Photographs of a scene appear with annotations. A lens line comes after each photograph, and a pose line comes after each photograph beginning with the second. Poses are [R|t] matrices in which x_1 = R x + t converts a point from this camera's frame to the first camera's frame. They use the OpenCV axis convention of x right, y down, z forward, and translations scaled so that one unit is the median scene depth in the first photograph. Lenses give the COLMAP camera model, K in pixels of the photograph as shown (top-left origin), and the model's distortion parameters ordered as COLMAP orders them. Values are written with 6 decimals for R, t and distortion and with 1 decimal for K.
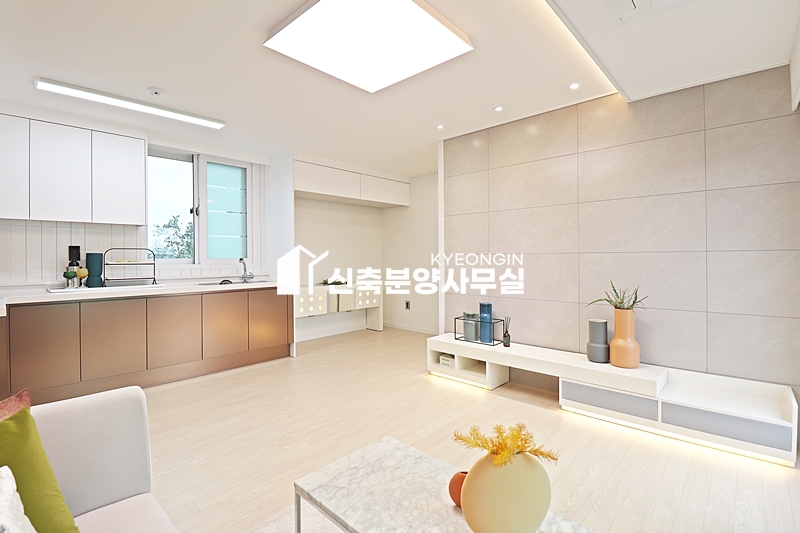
lens RADIAL K [[372.6, 0, 400.5], [0, 372.6, 258.5], [0, 0, 1]] dist [0.000550, -0.013971]
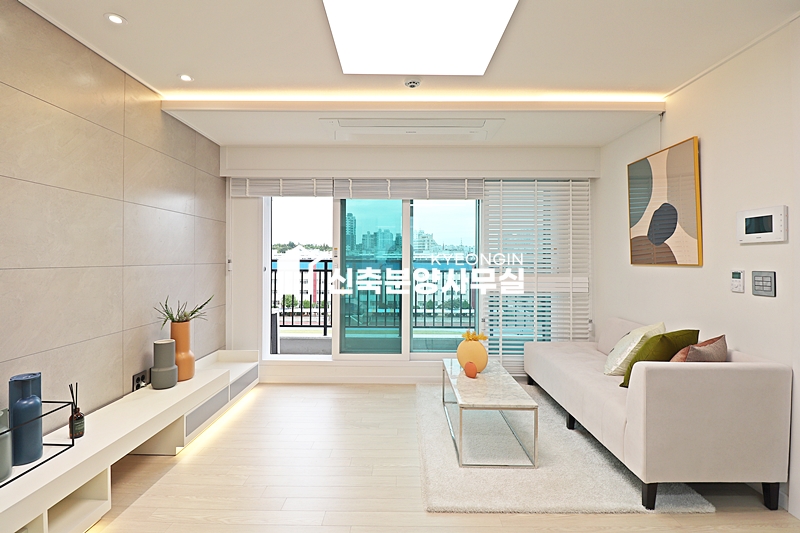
lens RADIAL K [[378.0, 0, 399.1], [0, 378.0, 256.9], [0, 0, 1]] dist [0.000733, -0.014613]
pose [[-0.669919, 0.007132, 0.742400, -0.542298], [0.003350, 0.999973, -0.006583, -0.029131], [-0.742426, -0.001923, -0.669925, 1.241003]]
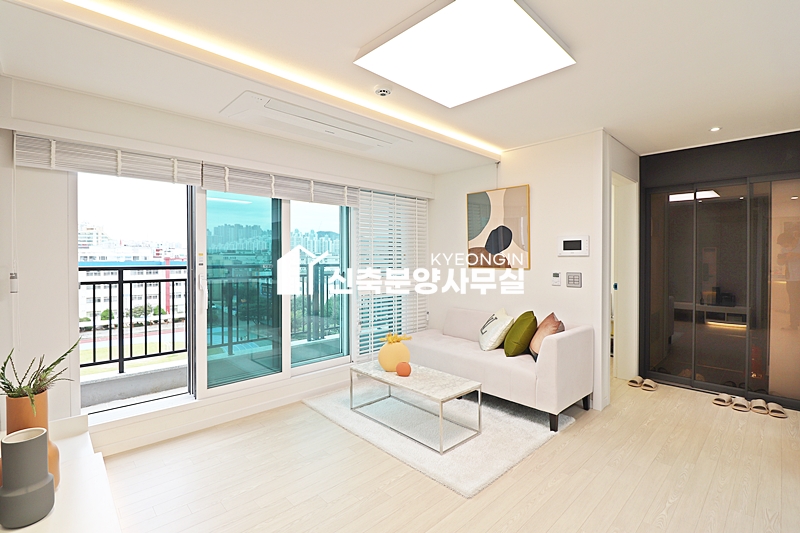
lens RADIAL K [[372.6, 0, 400.5], [0, 372.6, 258.5], [0, 0, 1]] dist [0.000550, -0.013971]
pose [[-0.998016, 0.004466, 0.062805, 0.017923], [0.004989, 0.999954, 0.008166, -0.063500], [-0.062766, 0.008463, -0.997992, 1.496016]]
